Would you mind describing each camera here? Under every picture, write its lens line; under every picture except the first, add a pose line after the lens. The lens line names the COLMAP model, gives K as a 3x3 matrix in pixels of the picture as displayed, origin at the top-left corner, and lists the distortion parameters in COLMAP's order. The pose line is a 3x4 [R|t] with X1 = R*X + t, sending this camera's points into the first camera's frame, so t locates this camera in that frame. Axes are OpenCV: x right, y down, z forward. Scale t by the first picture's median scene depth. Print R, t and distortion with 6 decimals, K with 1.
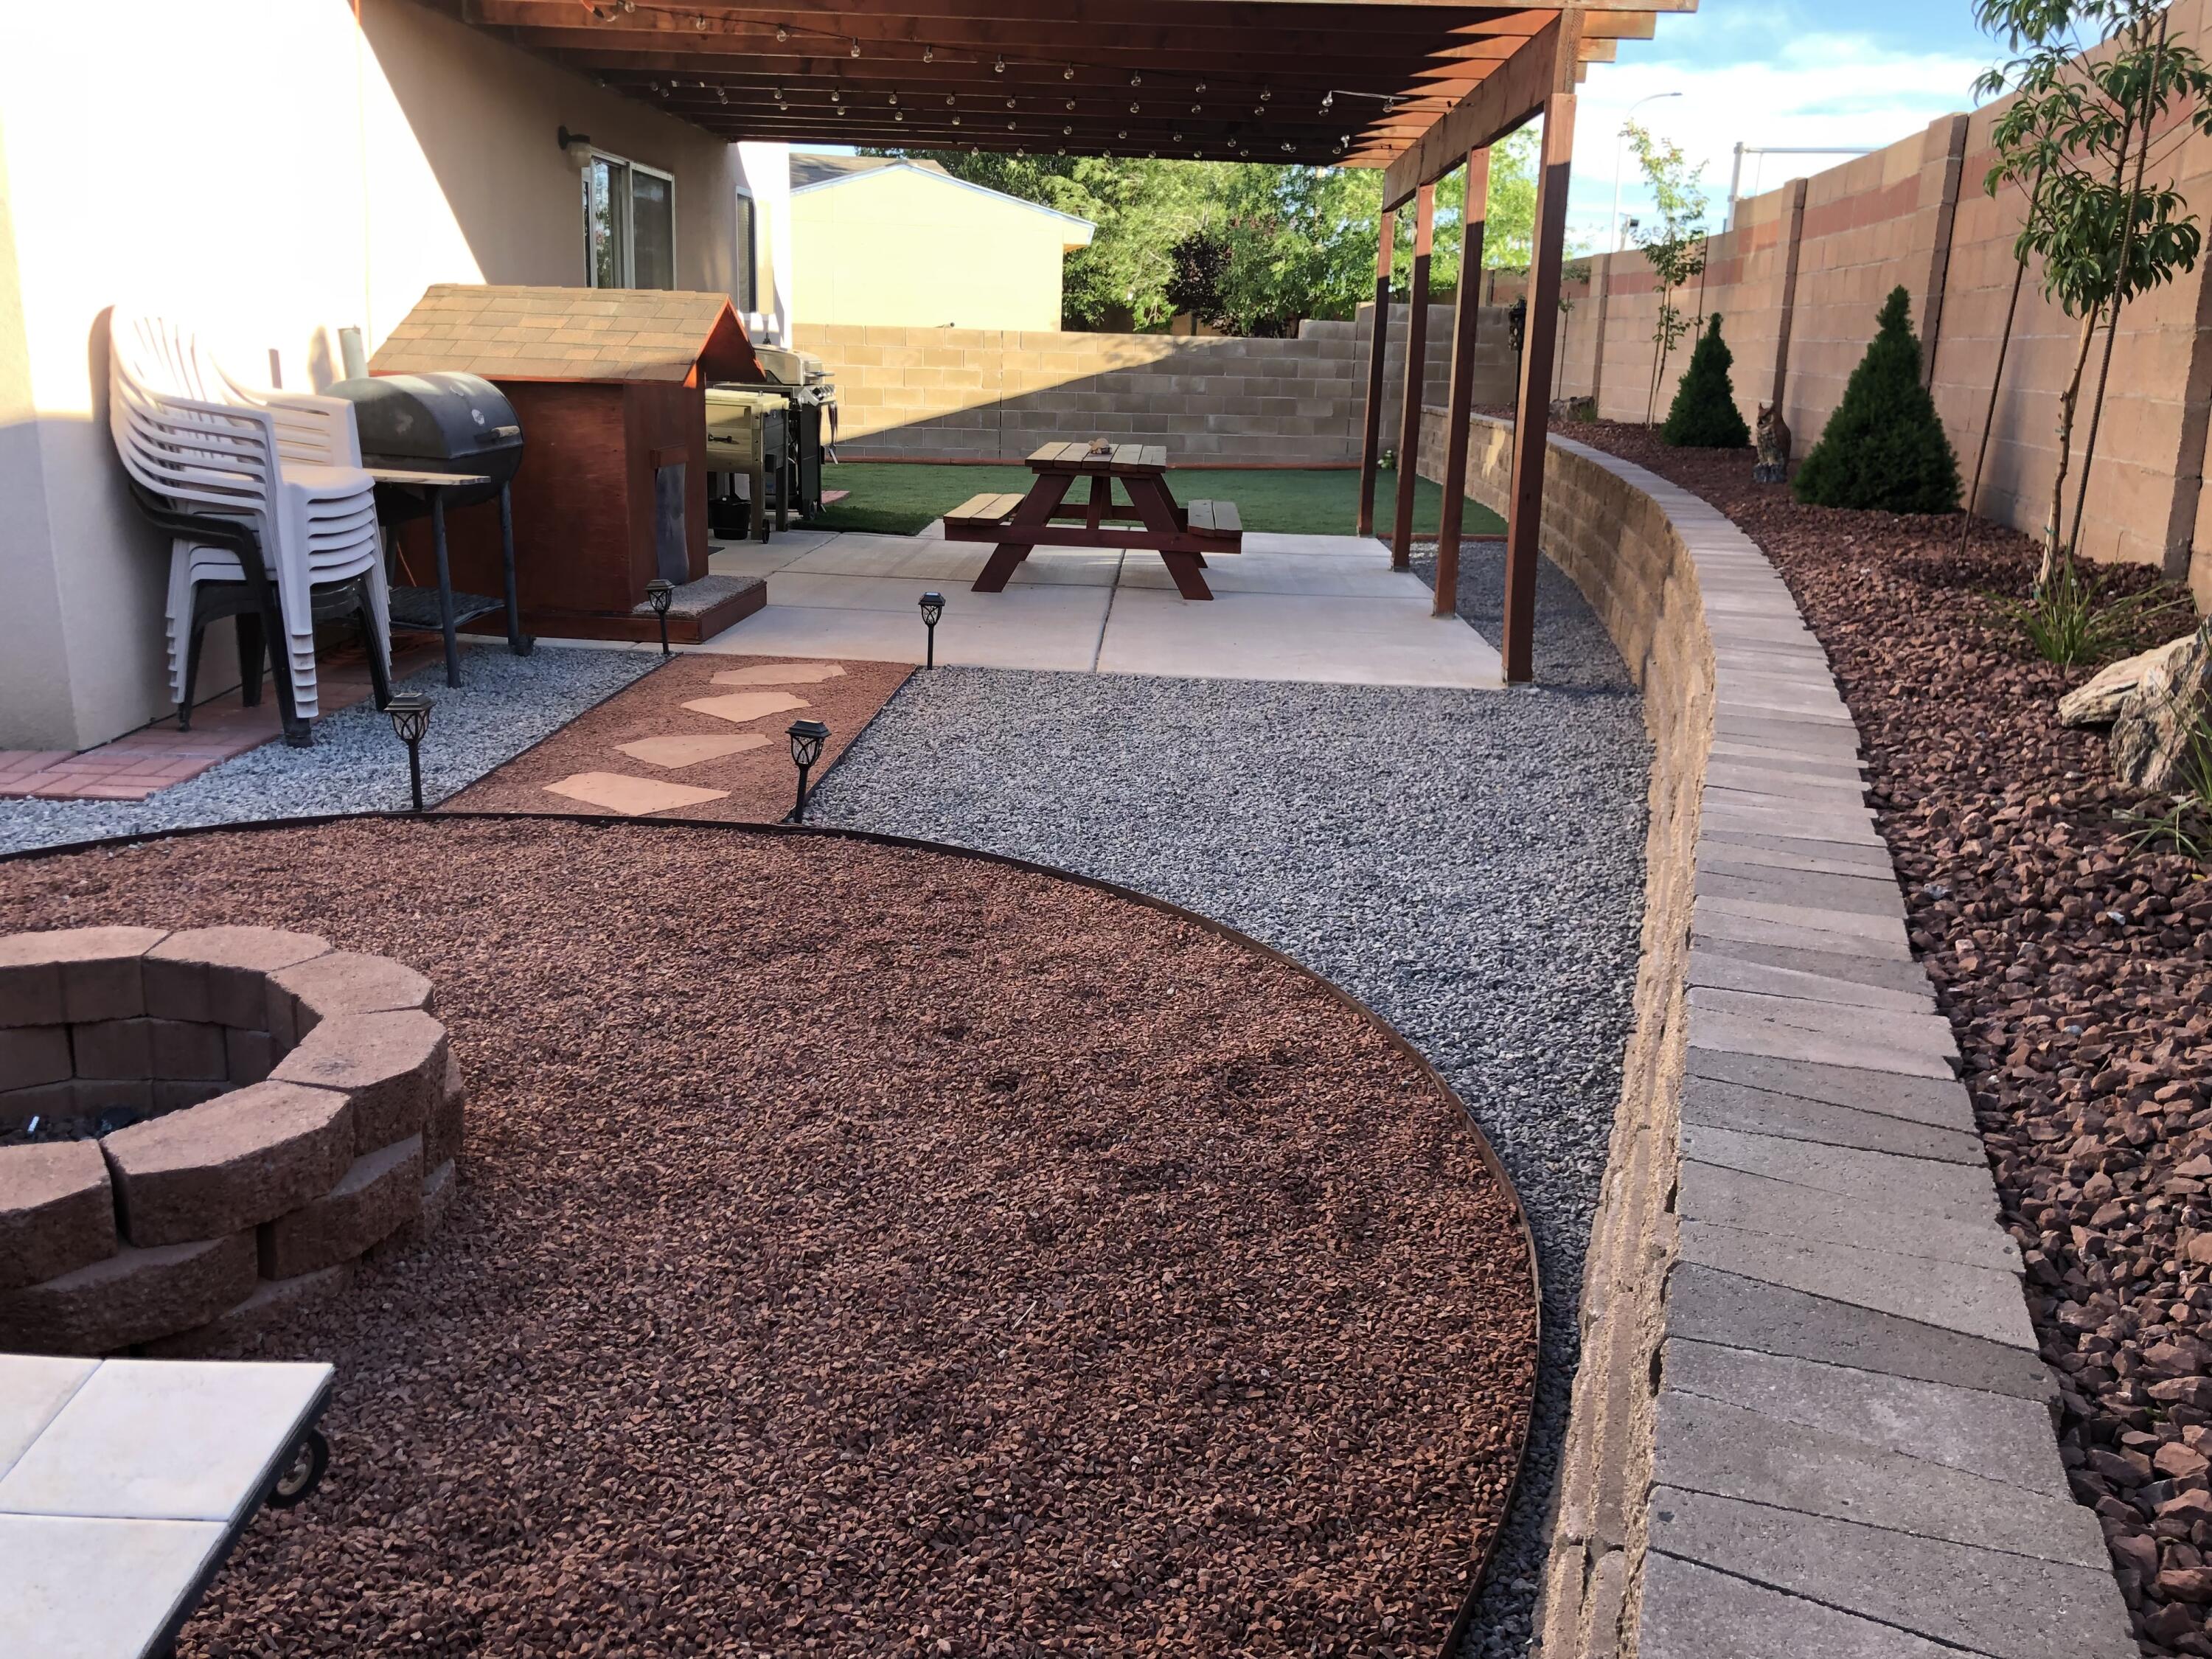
lens RADIAL K [[1805.7, 0, 1106.0], [0, 1805.7, 868.9], [0, 0, 1]] dist [0.004355, -0.005486]
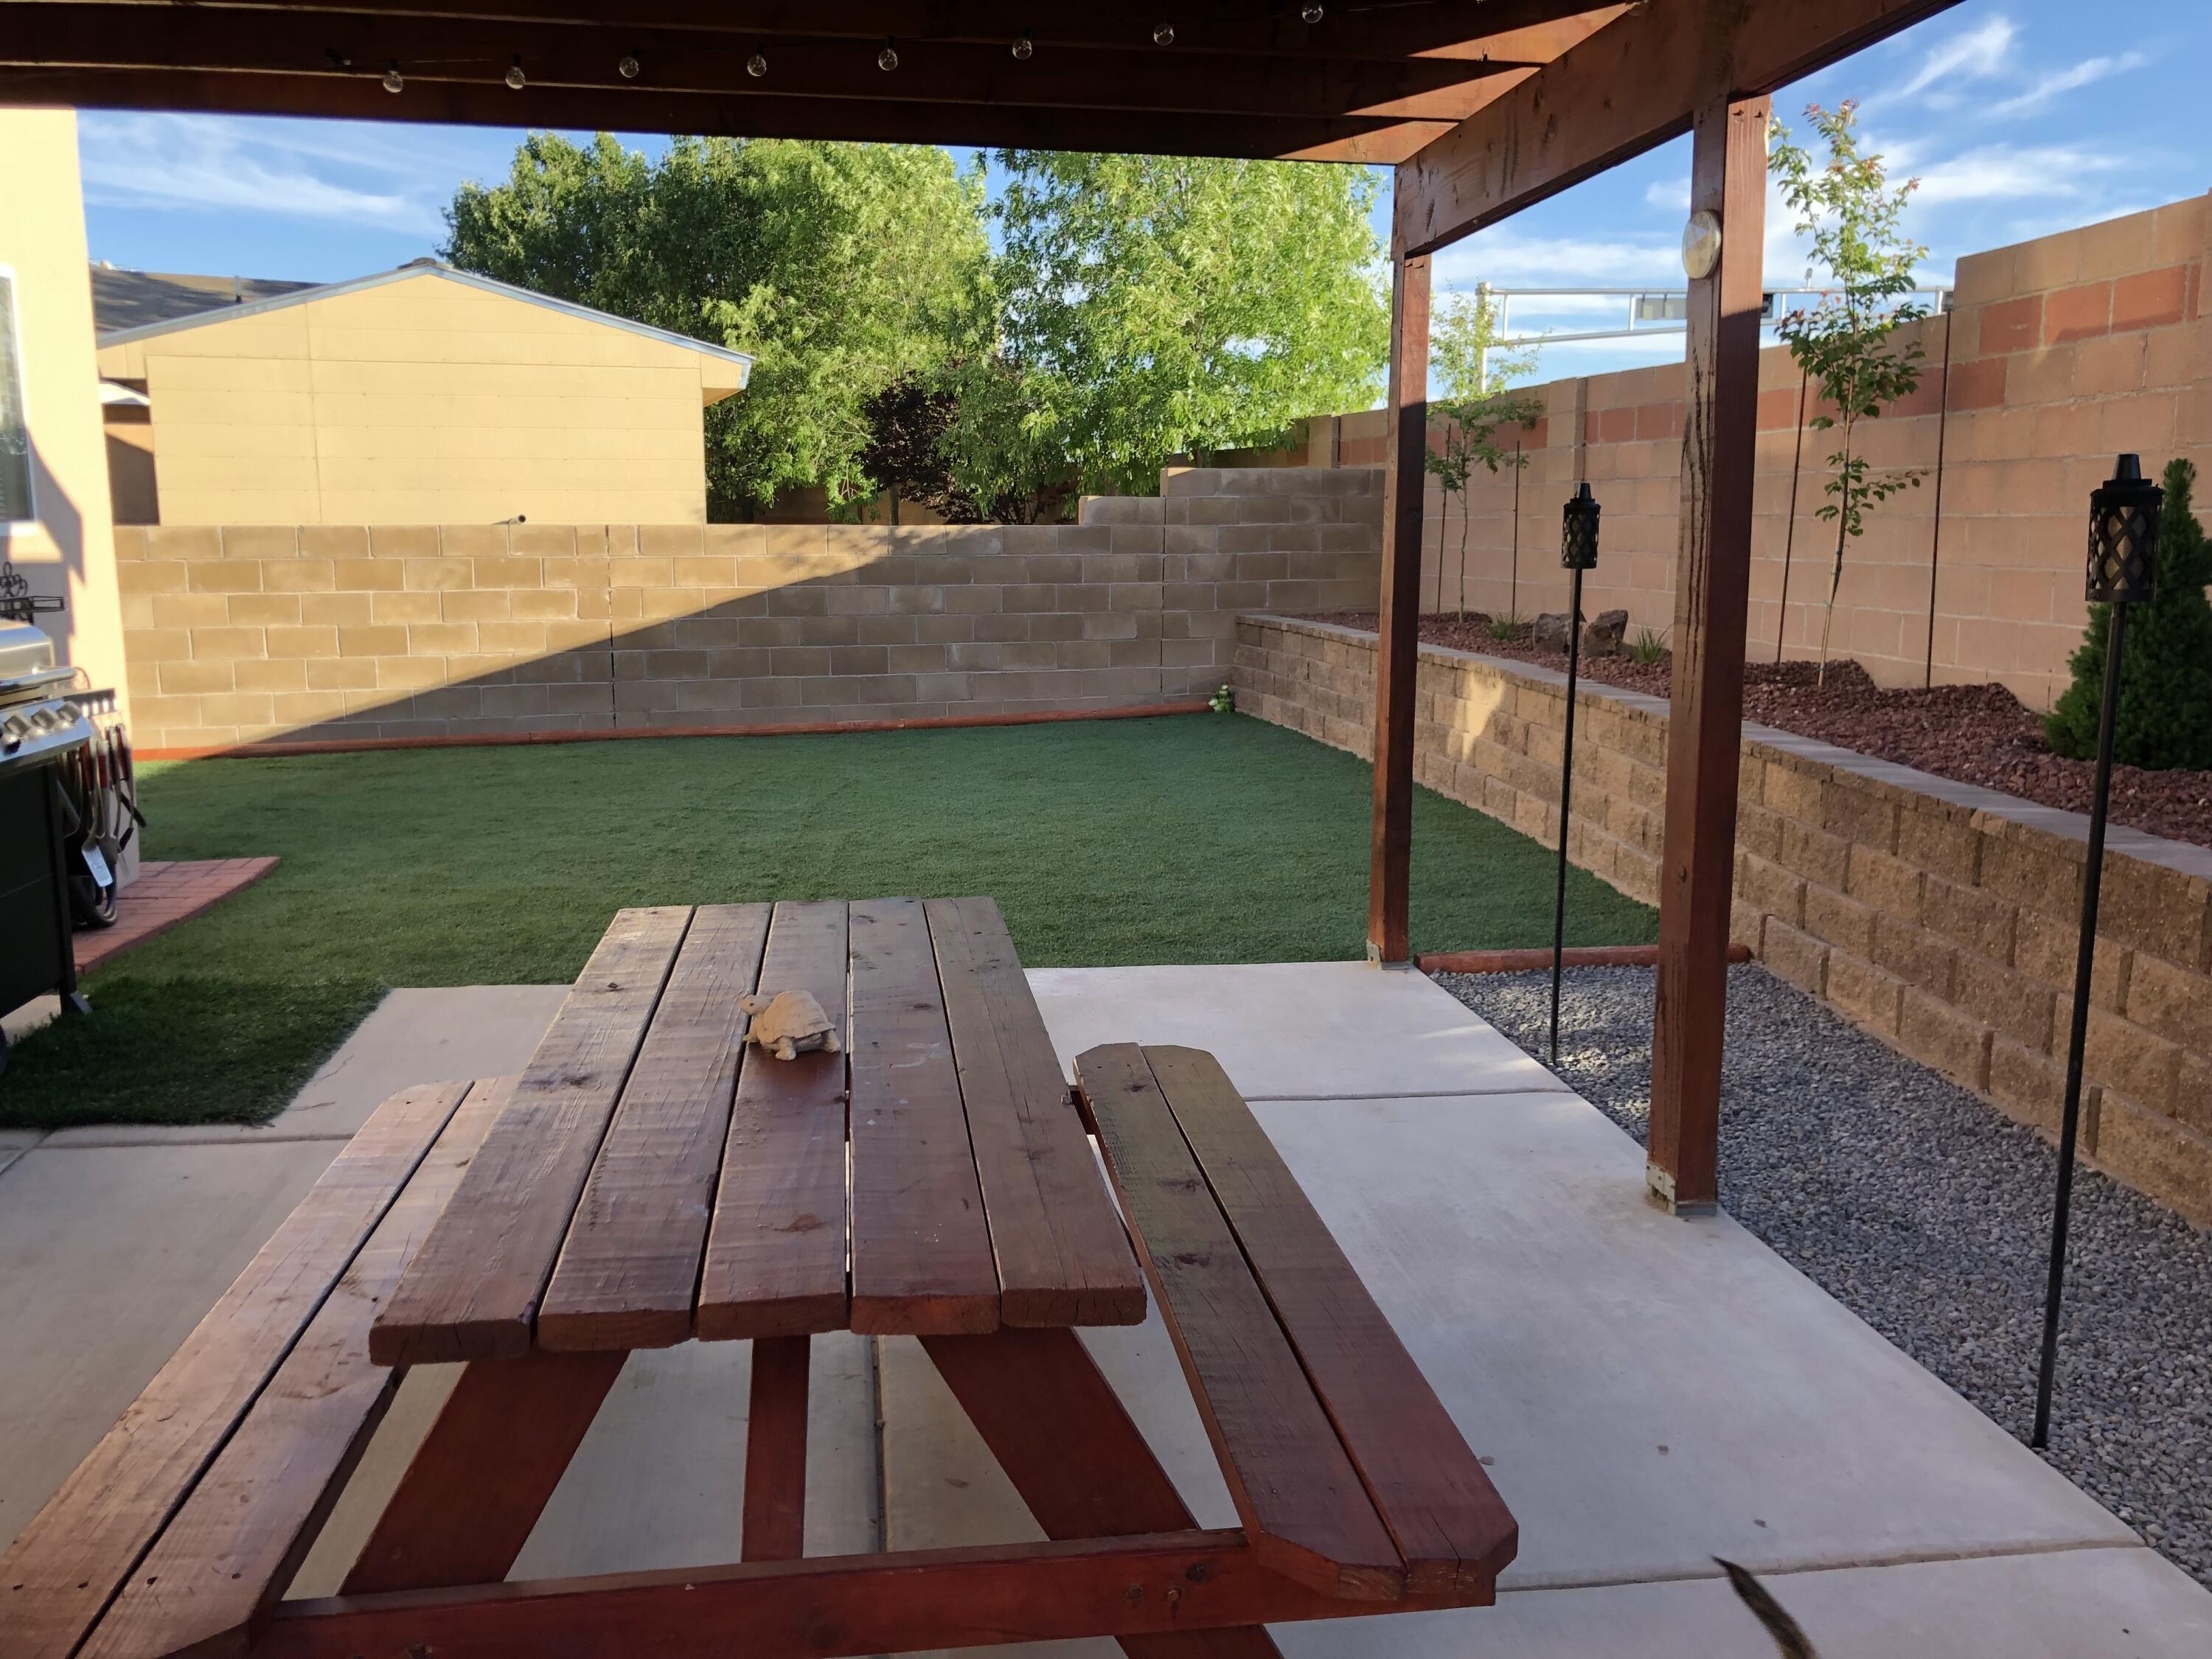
lens RADIAL K [[1864.0, 0, 1106.0], [0, 1864.0, 829.5], [0, 0, 1]] dist [0.010825, 0.006437]
pose [[0.984299, -0.054225, 0.167972, -0.013433], [0.073036, 0.991474, -0.107911, -0.455437], [-0.160689, 0.118485, 0.979868, 1.441842]]
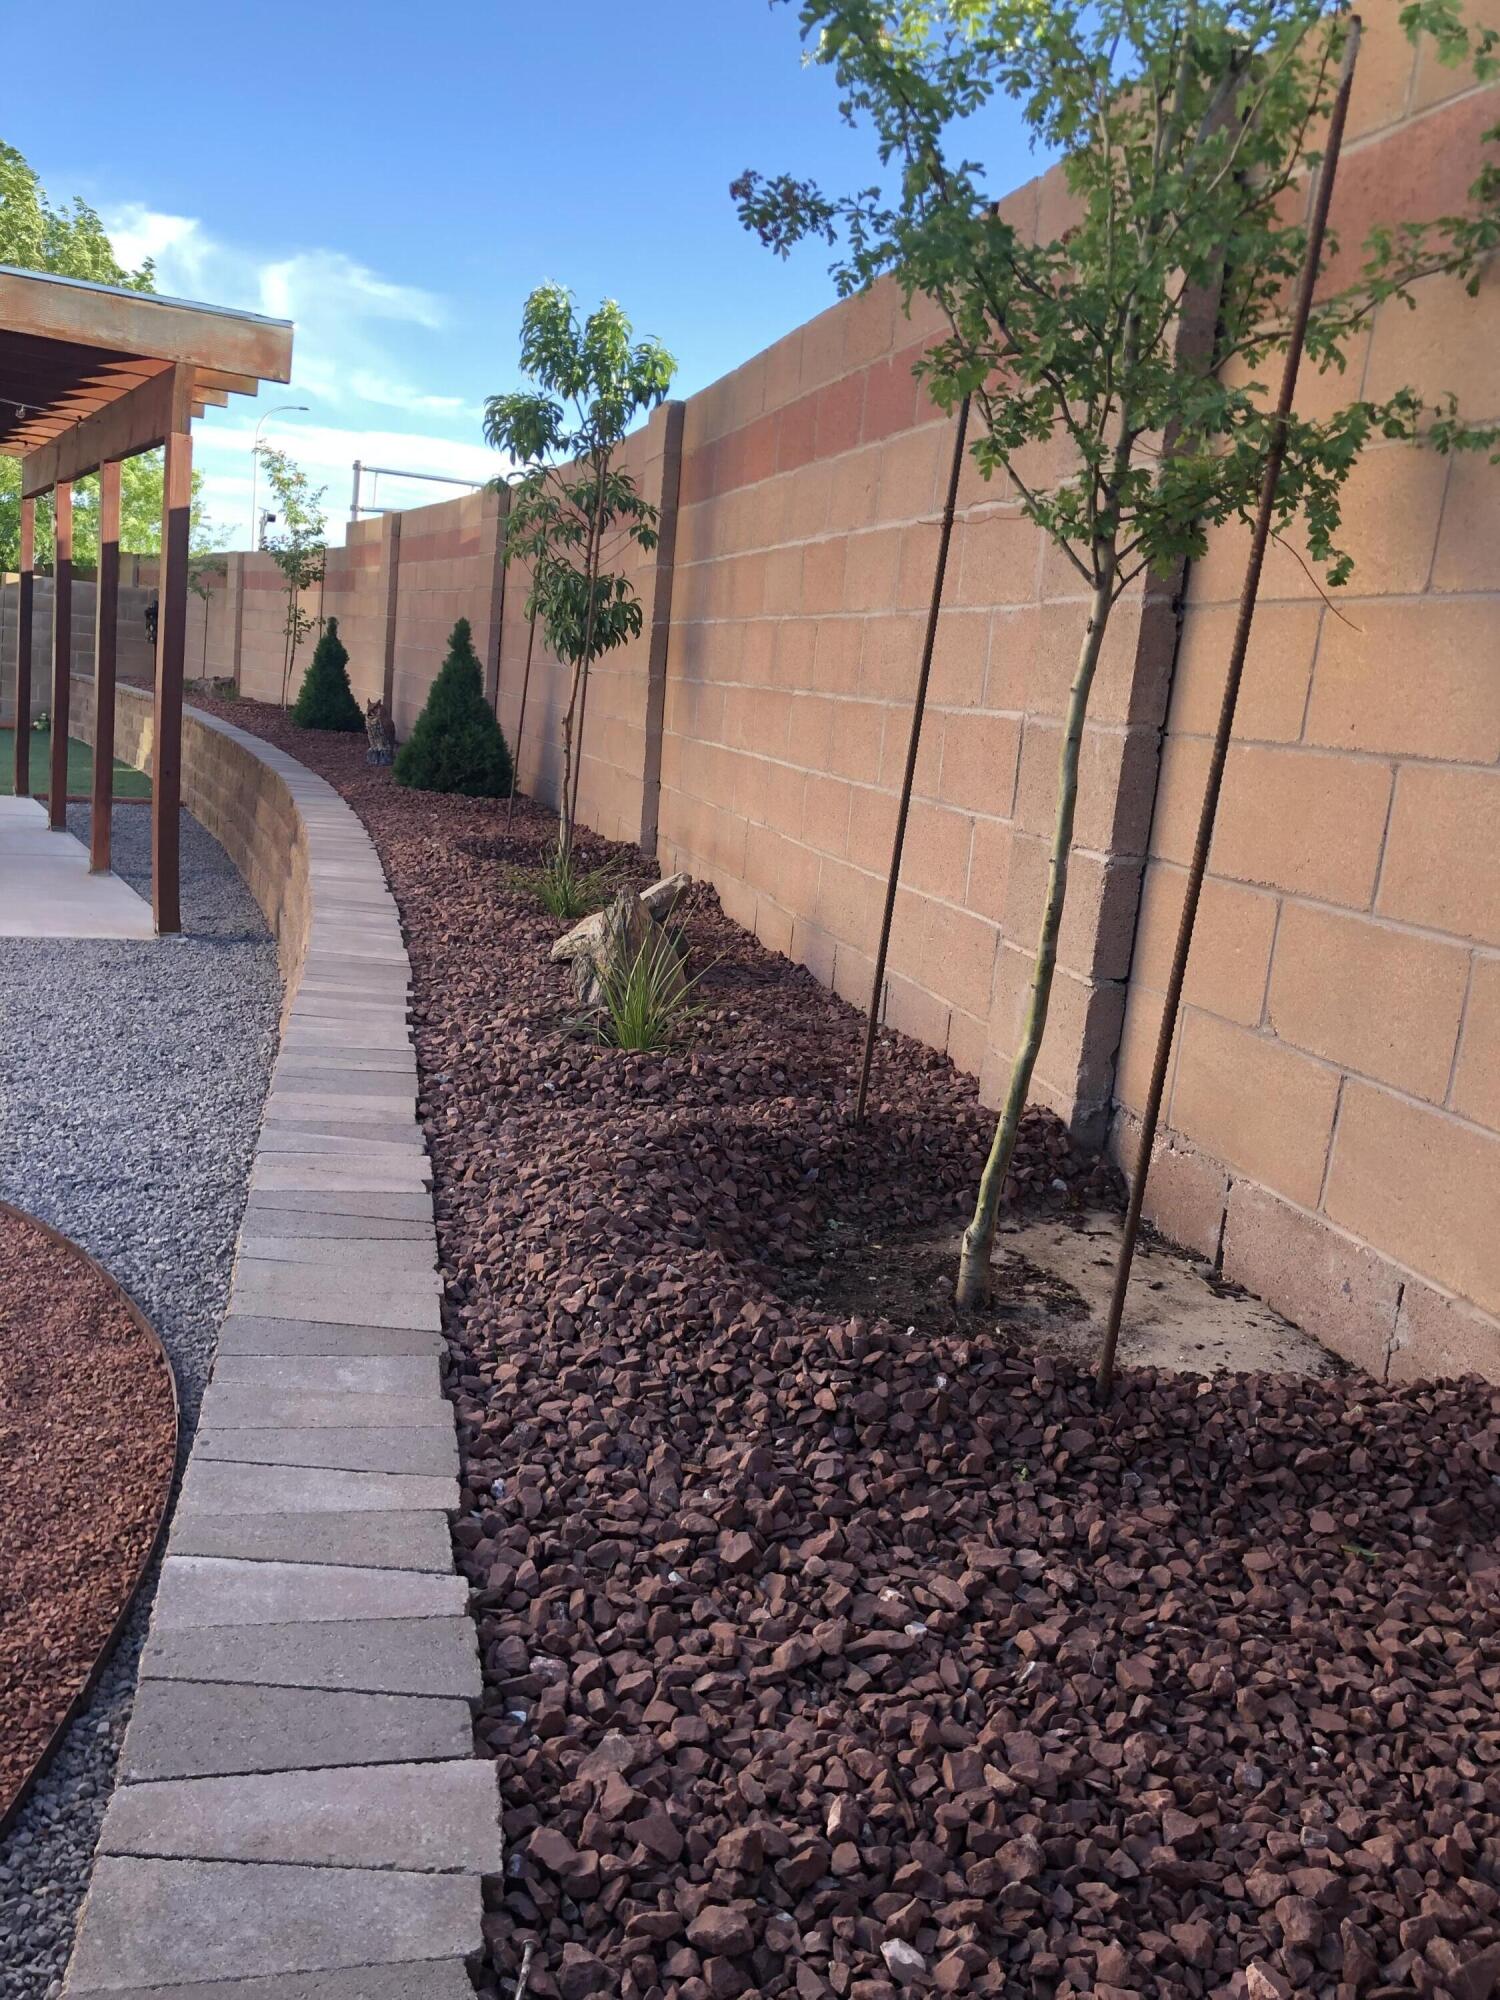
lens RADIAL K [[1685.4, 0, 750.0], [0, 1685.4, 1000.0], [0, 0, 1]] dist [0.010825, 0.006437]
pose [[0.856503, -0.036134, 0.514876, -0.016591], [0.066904, 0.996903, -0.041333, 0.015670], [-0.511788, 0.069849, 0.856268, -0.205076]]
